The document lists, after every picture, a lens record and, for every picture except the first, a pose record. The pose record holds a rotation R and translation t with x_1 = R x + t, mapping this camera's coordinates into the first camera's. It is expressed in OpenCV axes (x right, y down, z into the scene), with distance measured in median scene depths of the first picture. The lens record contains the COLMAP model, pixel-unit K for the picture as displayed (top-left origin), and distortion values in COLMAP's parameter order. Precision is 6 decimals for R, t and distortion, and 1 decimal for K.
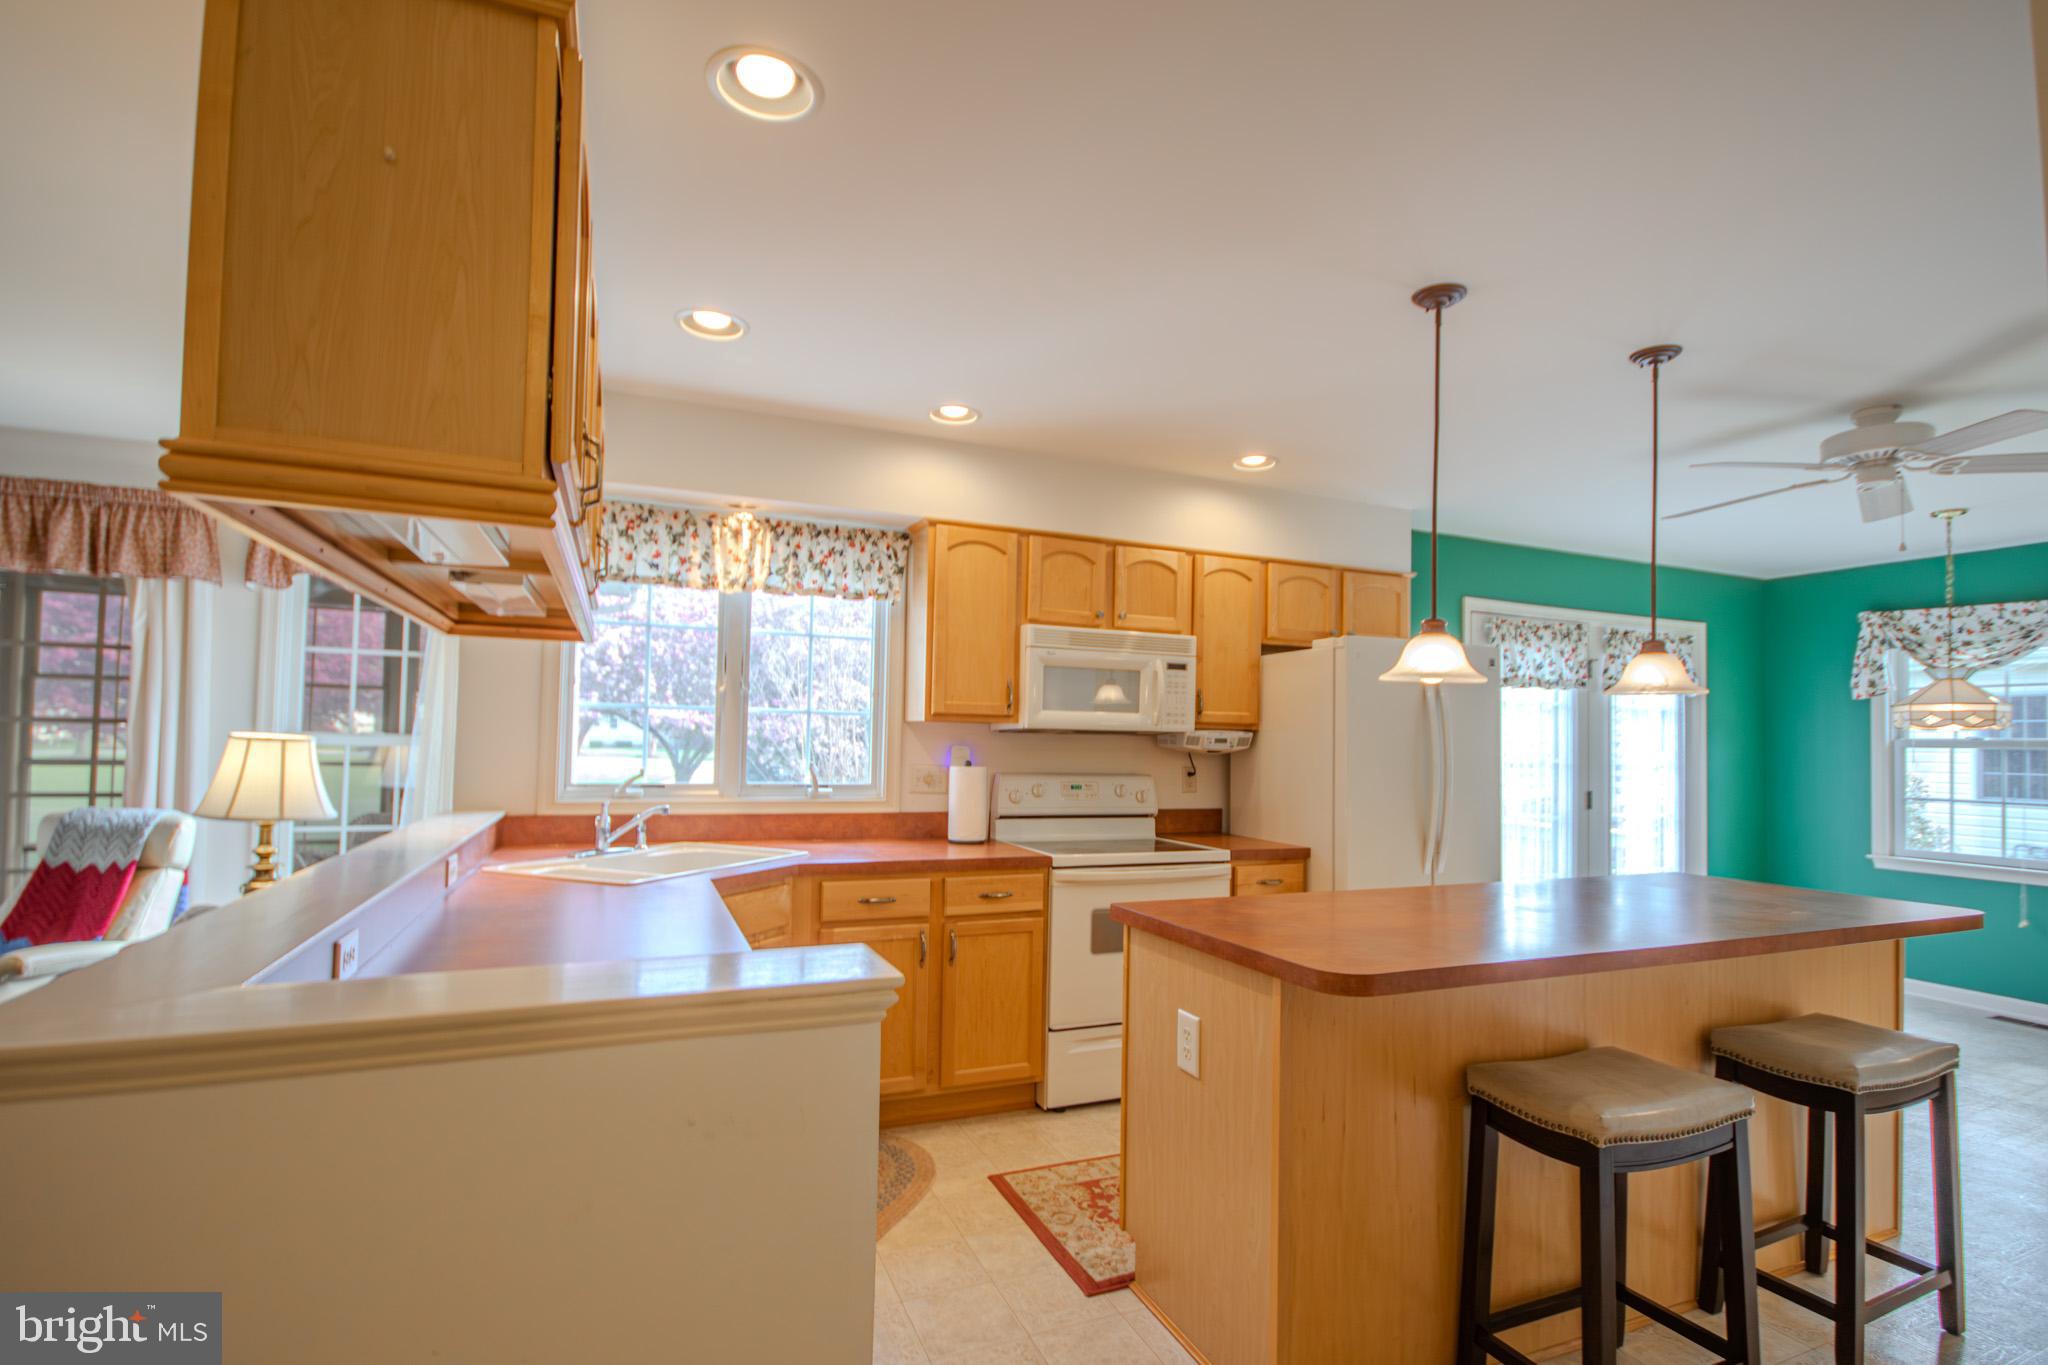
lens RADIAL K [[968.7, 0, 1020.6], [0, 968.7, 698.5], [0, 0, 1]] dist [-0.001925, -0.003035]
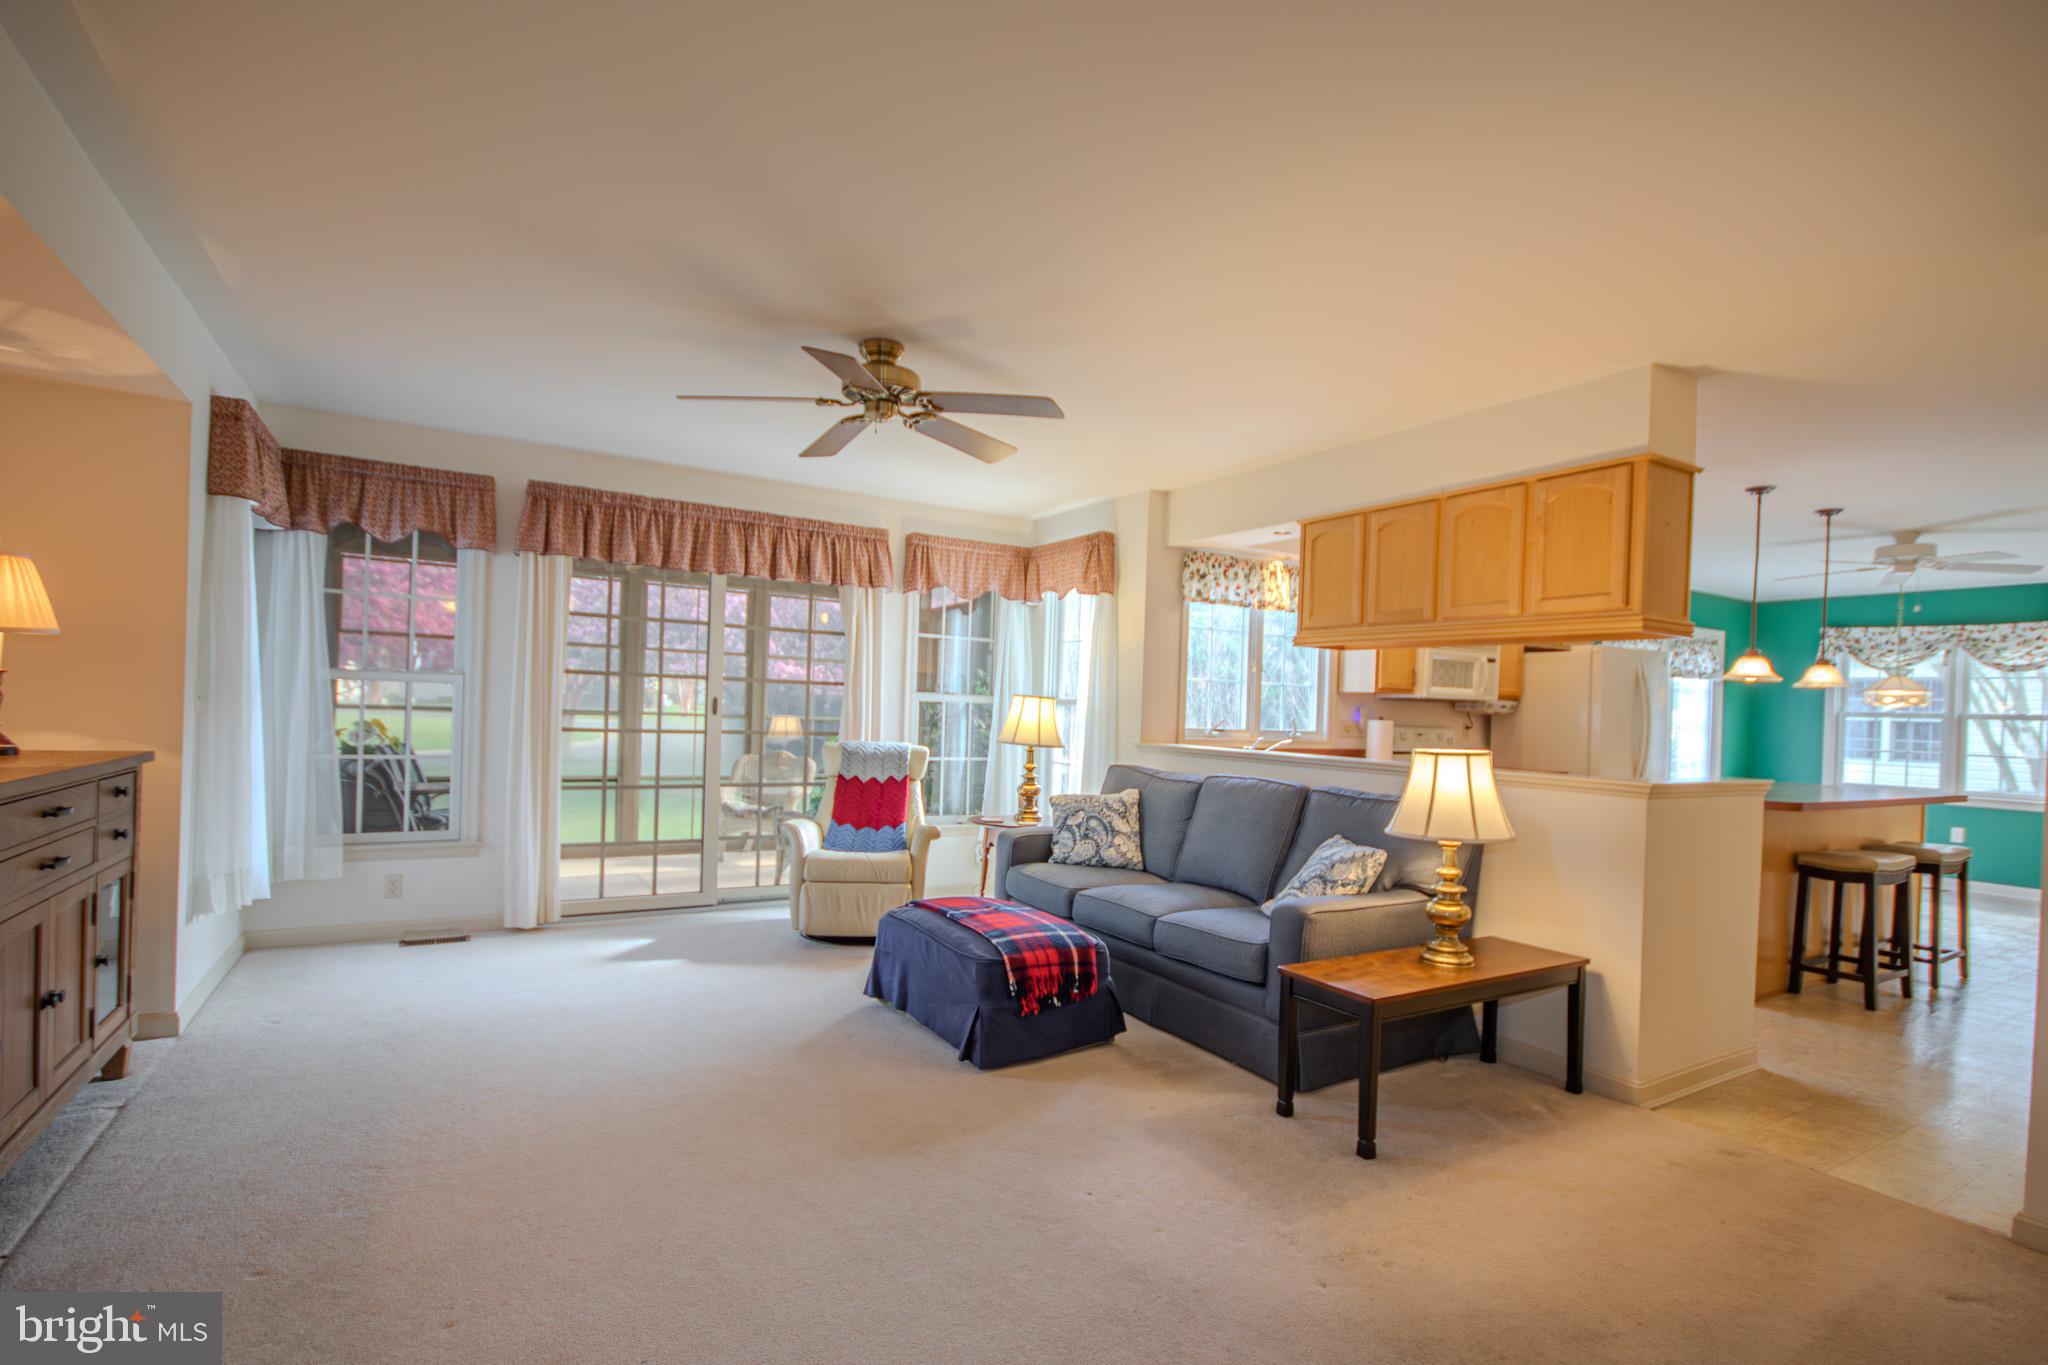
lens RADIAL K [[968.7, 0, 1039.6], [0, 968.7, 694.6], [0, 0, 1]] dist [-0.001925, -0.003035]
pose [[0.990508, 0.015532, 0.136576, -0.832176], [-0.020363, 0.999213, 0.034046, -0.016039], [-0.135940, -0.036504, 0.990044, -0.509675]]
